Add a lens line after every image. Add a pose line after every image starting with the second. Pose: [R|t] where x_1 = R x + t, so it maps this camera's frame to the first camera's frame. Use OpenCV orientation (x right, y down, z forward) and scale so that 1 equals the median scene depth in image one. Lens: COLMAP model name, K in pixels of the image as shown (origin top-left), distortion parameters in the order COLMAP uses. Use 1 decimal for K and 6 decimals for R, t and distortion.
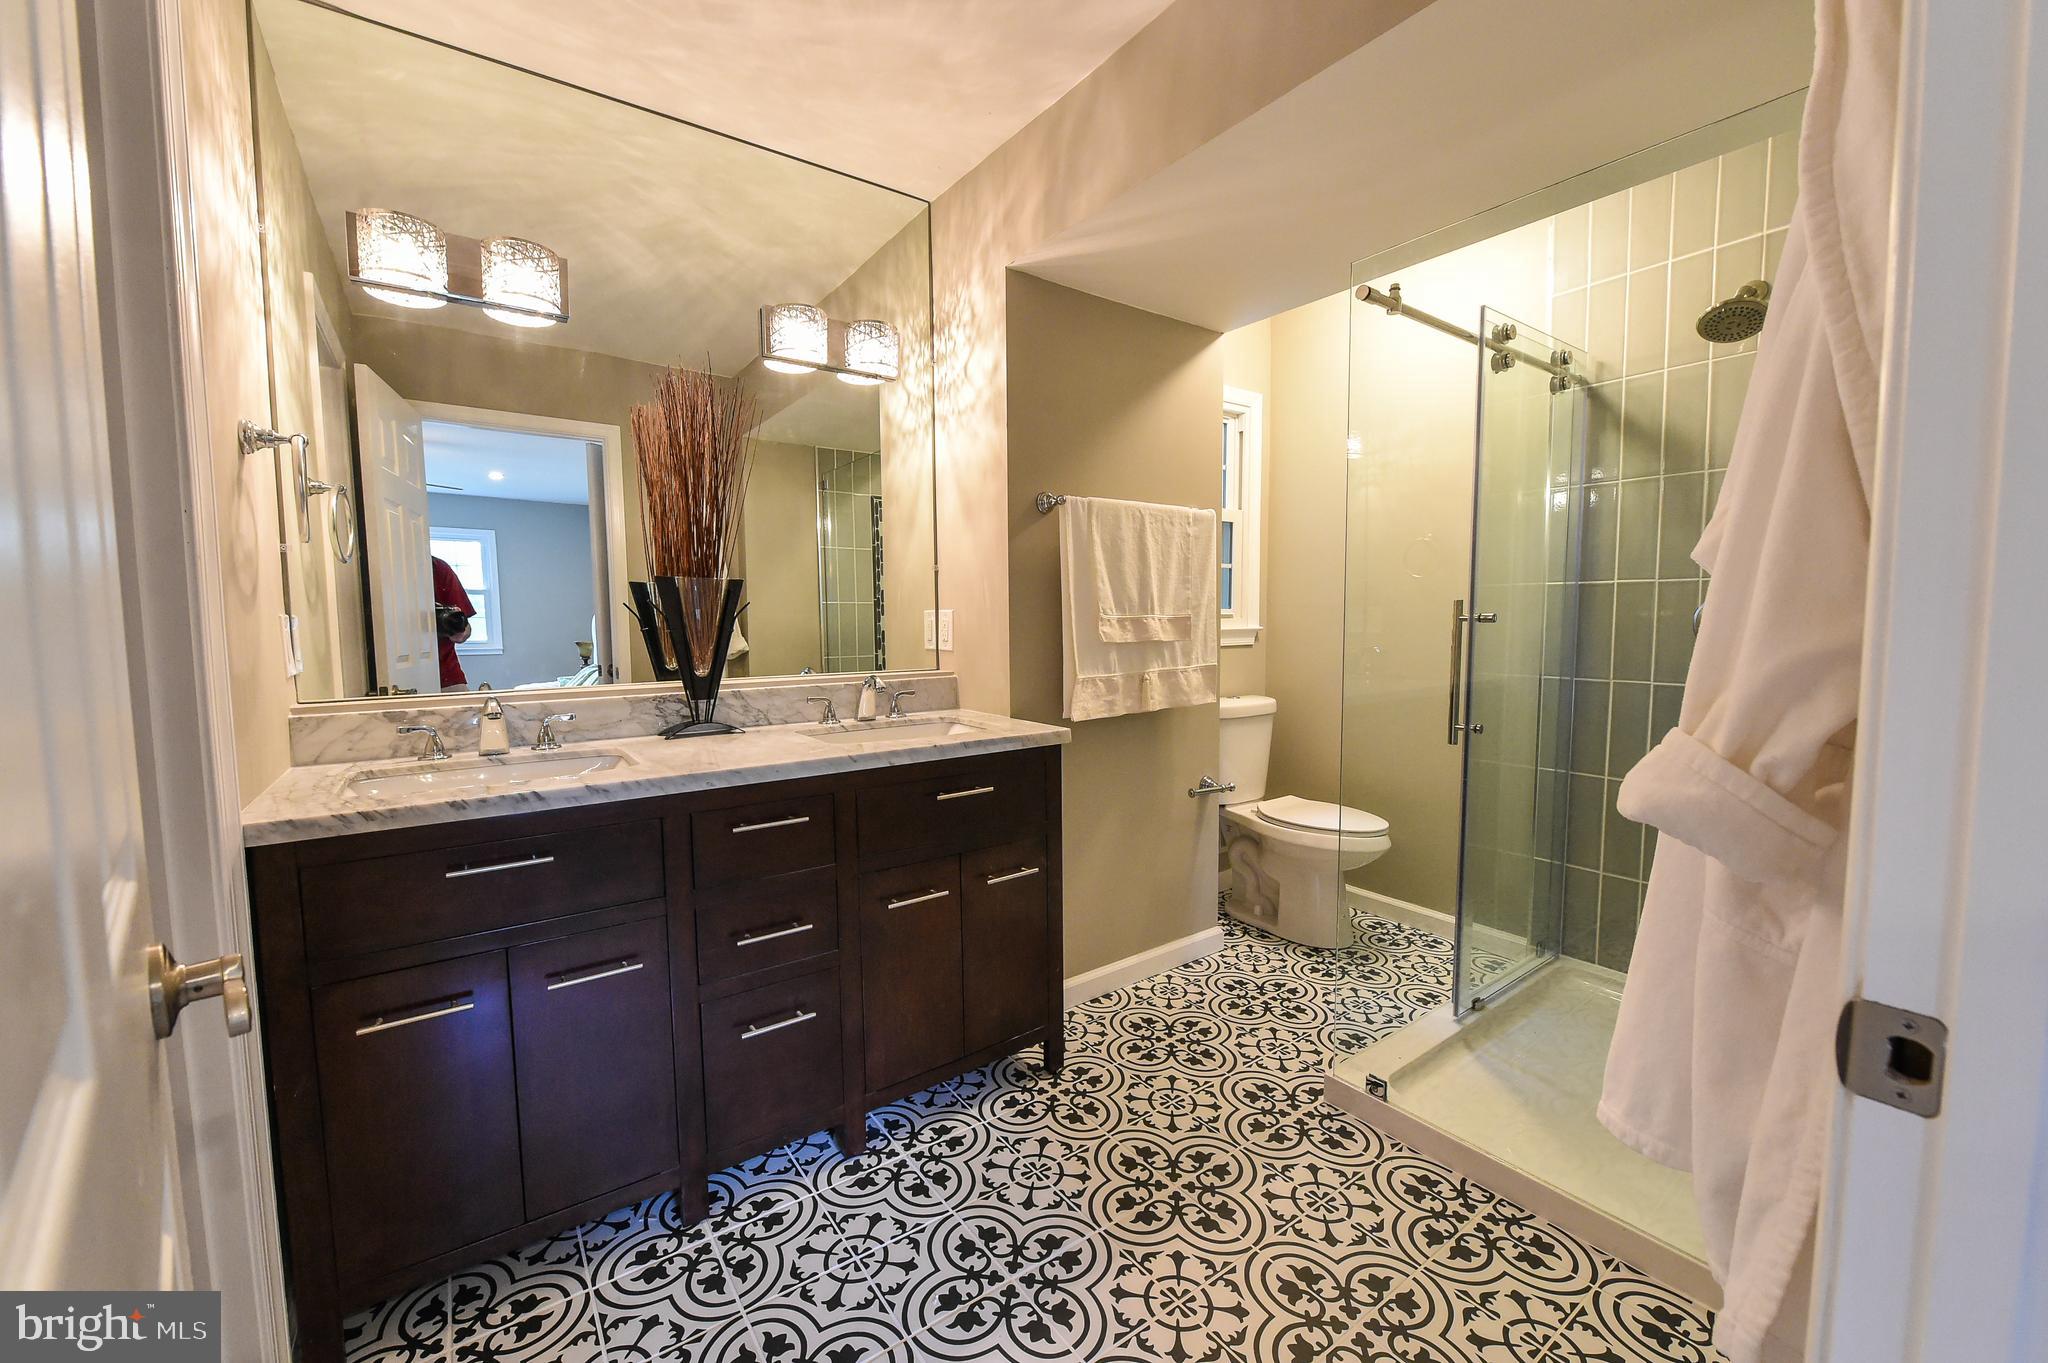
lens RADIAL K [[799.3, 0, 1024.0], [0, 799.3, 681.5], [0, 0, 1]] dist [-0.001910, -0.004110]
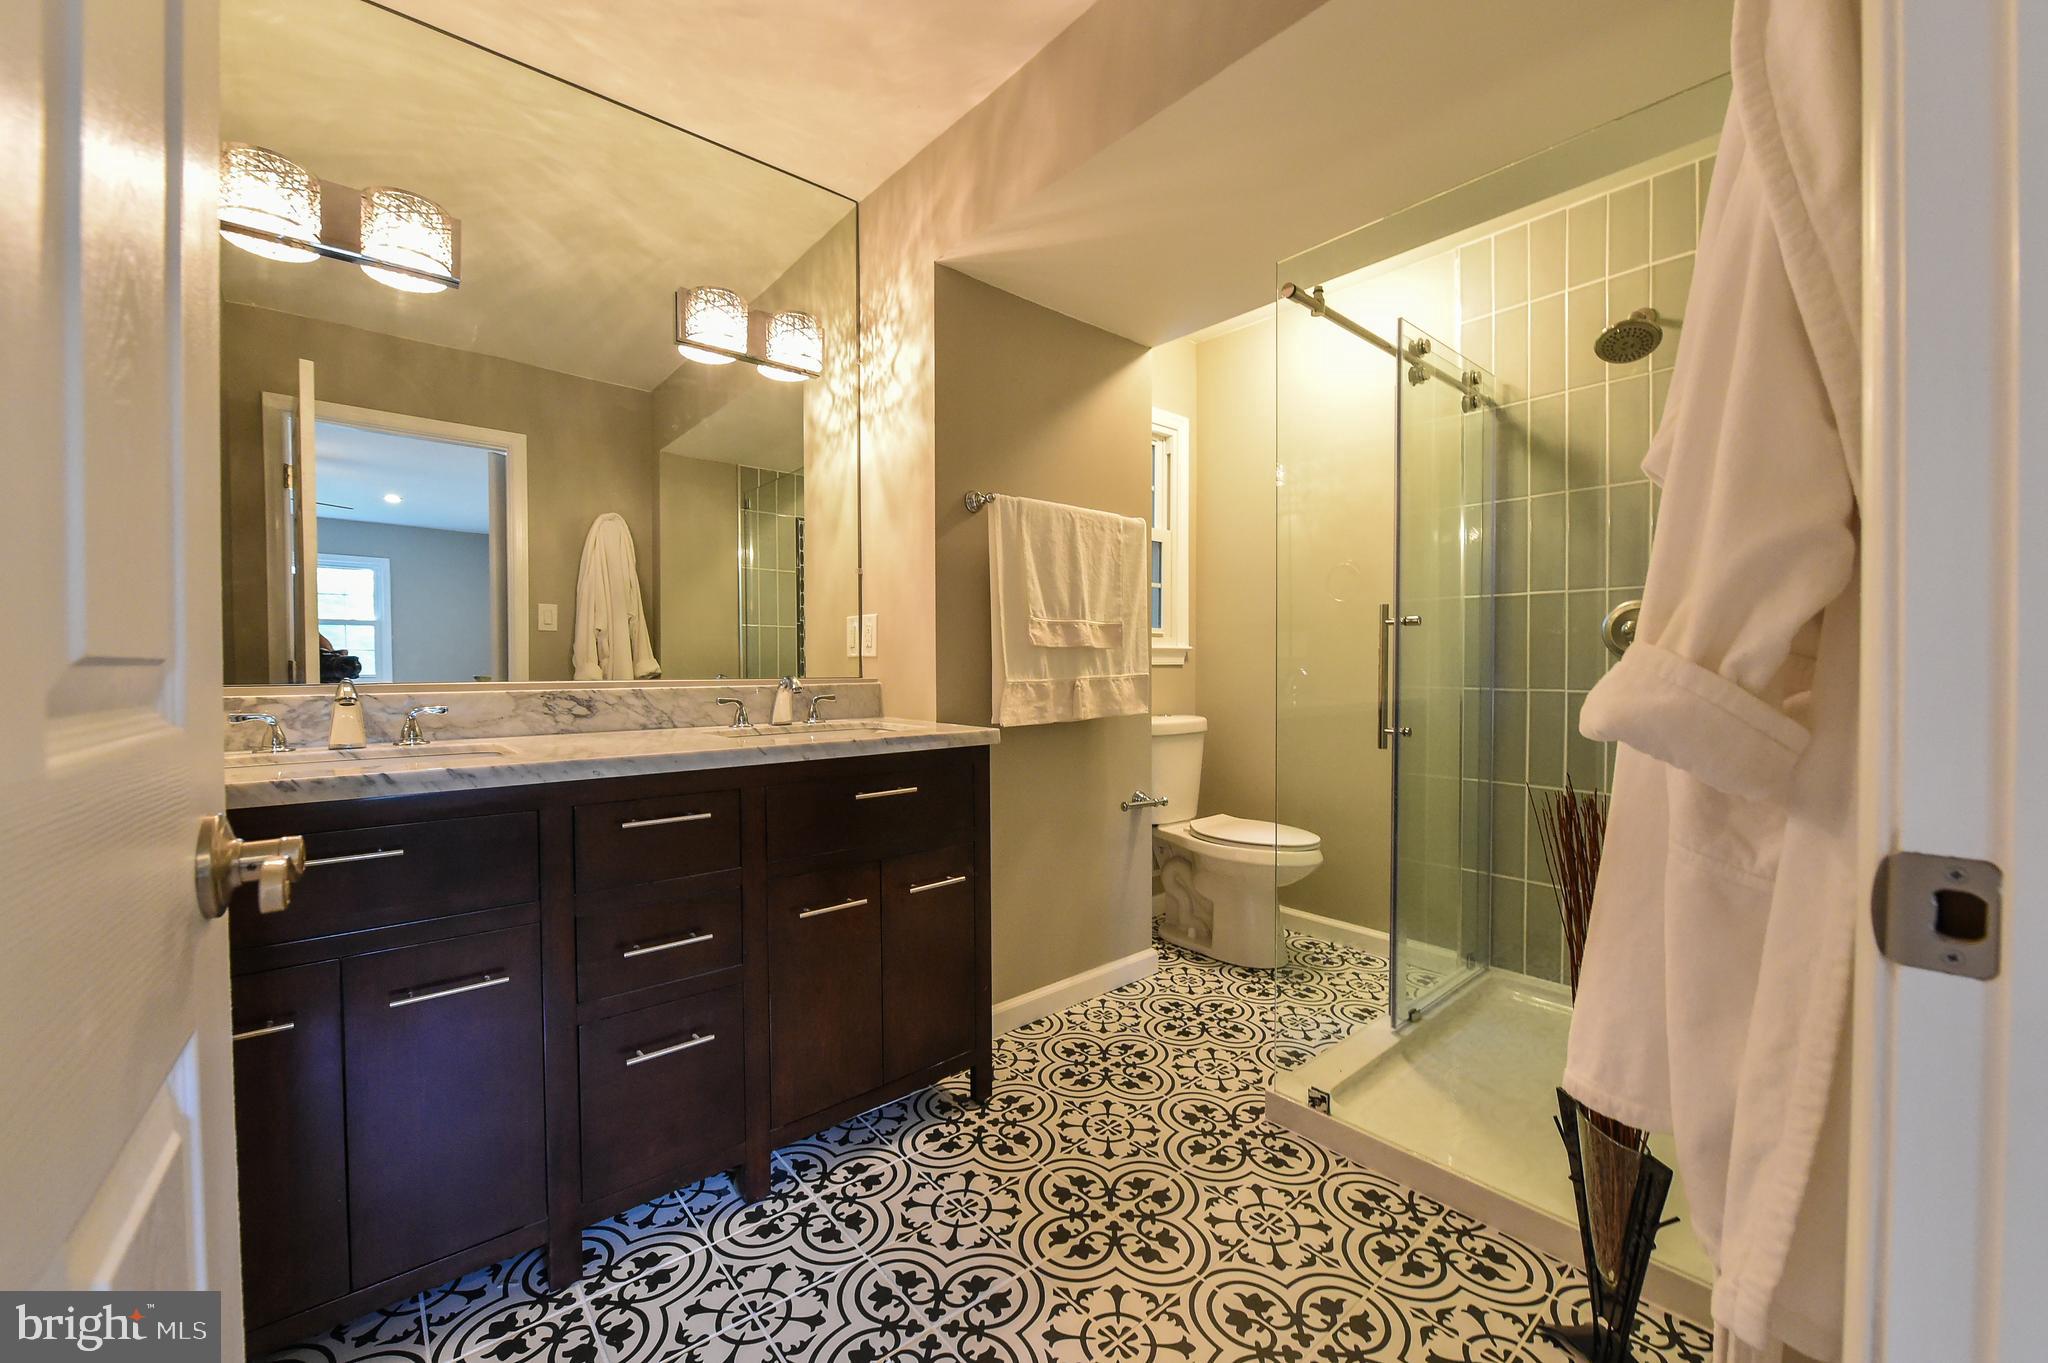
lens RADIAL K [[799.3, 0, 1024.0], [0, 799.3, 681.5], [0, 0, 1]] dist [-0.001910, -0.004110]
pose [[0.996185, 0.004347, 0.087159, 0.004528], [0.001003, 0.998123, -0.061240, 0.070663], [-0.087261, 0.061094, 0.994310, 0.053700]]
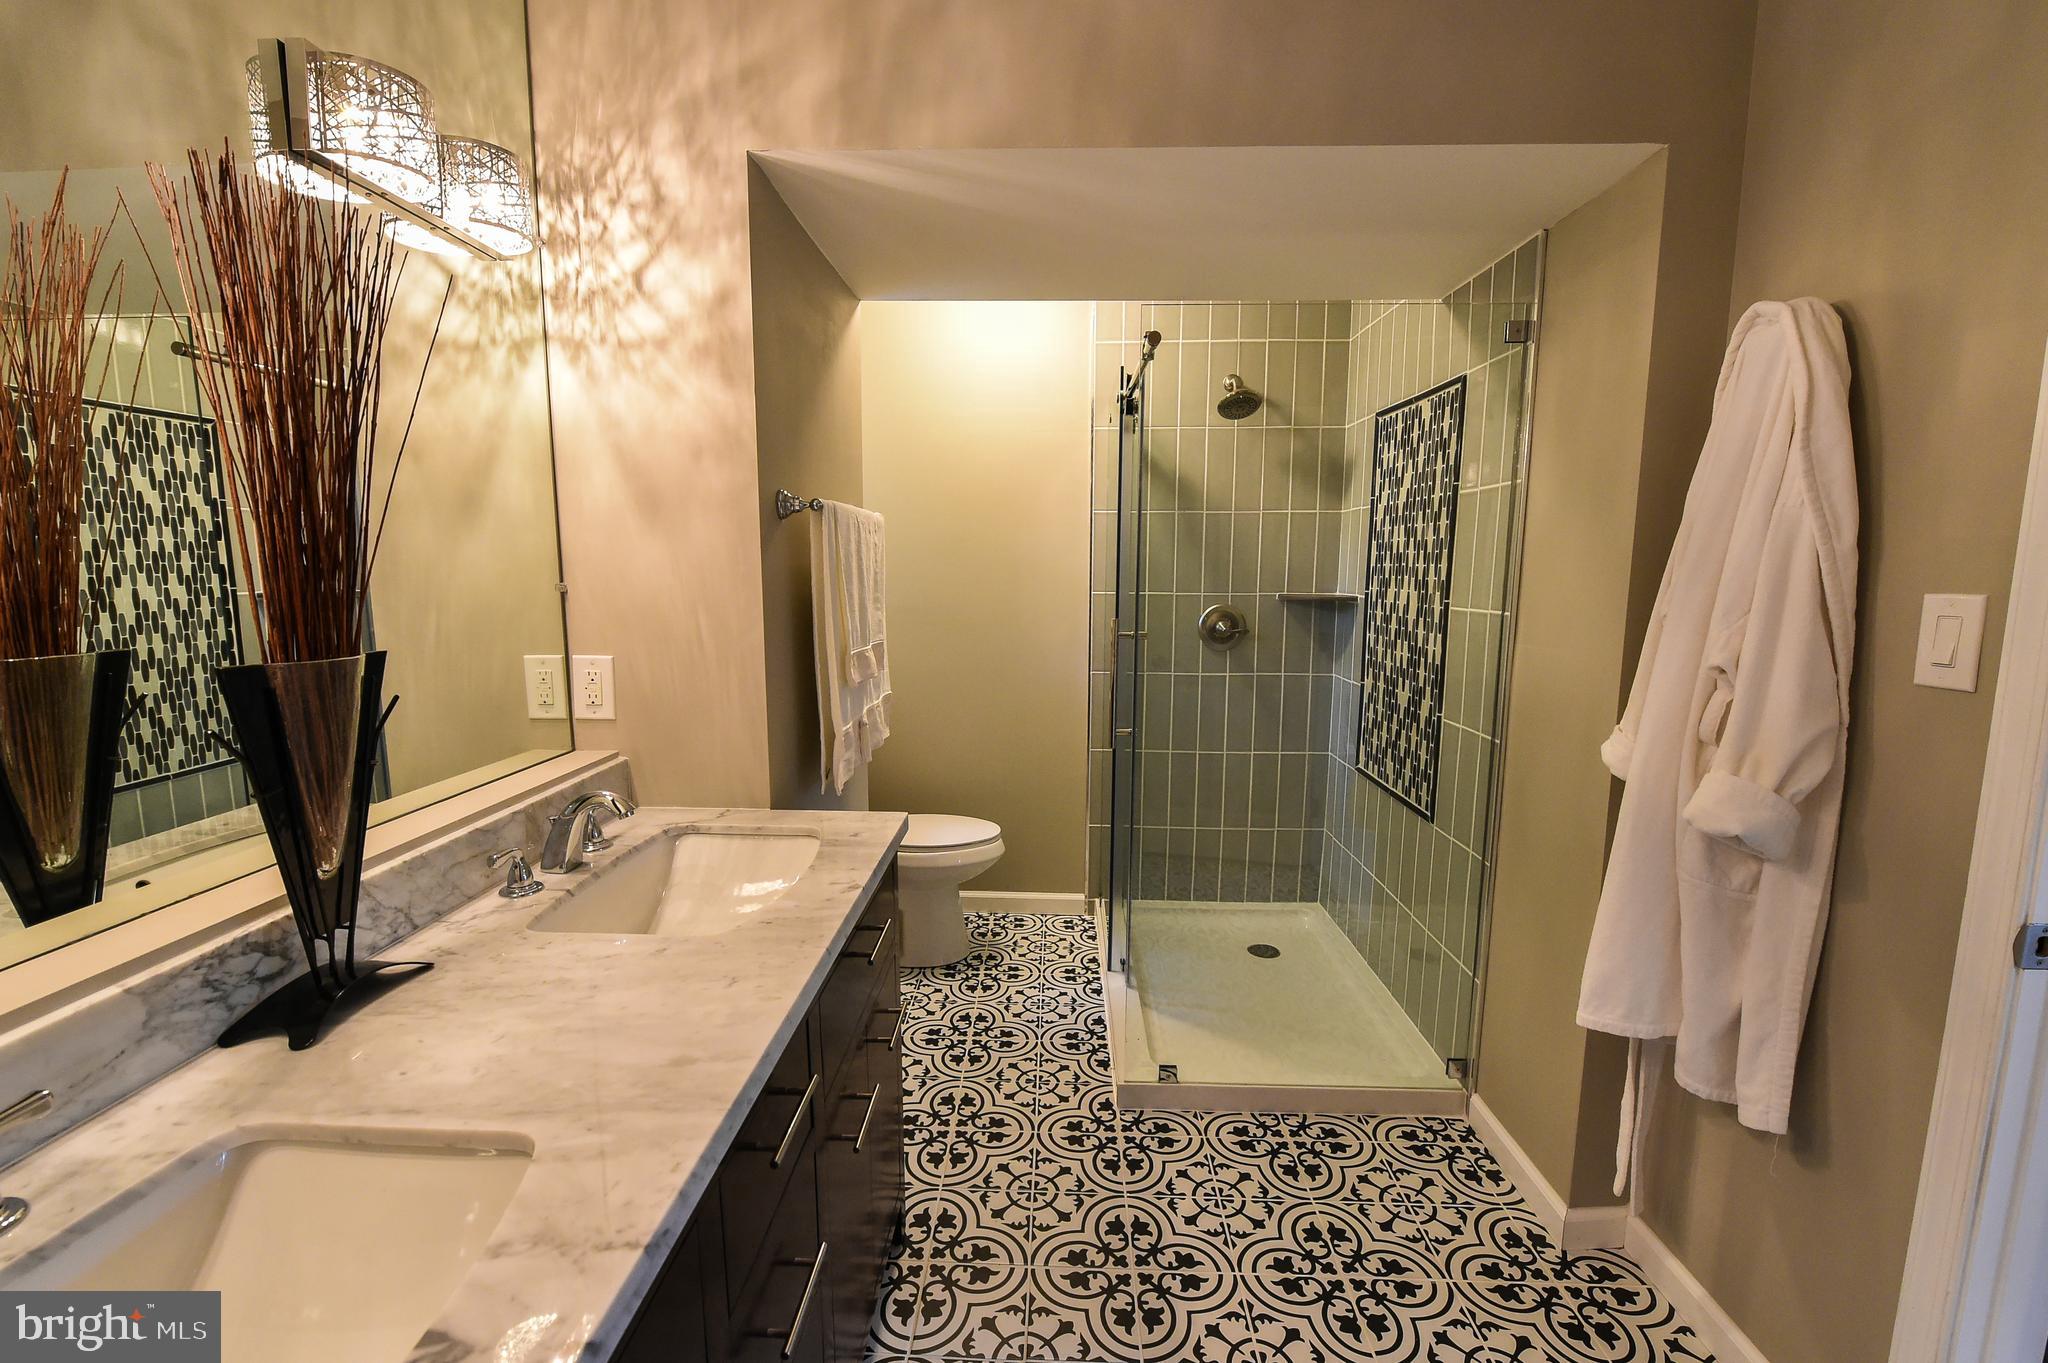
lens RADIAL K [[854.5, 0, 1024.0], [0, 854.5, 681.5], [0, 0, 1]] dist [-0.002238, -0.006137]
pose [[0.614687, -0.097039, 0.782779, -0.592091], [0.055084, 0.995262, 0.080125, -0.148720], [-0.786846, -0.006133, 0.617119, 0.458205]]
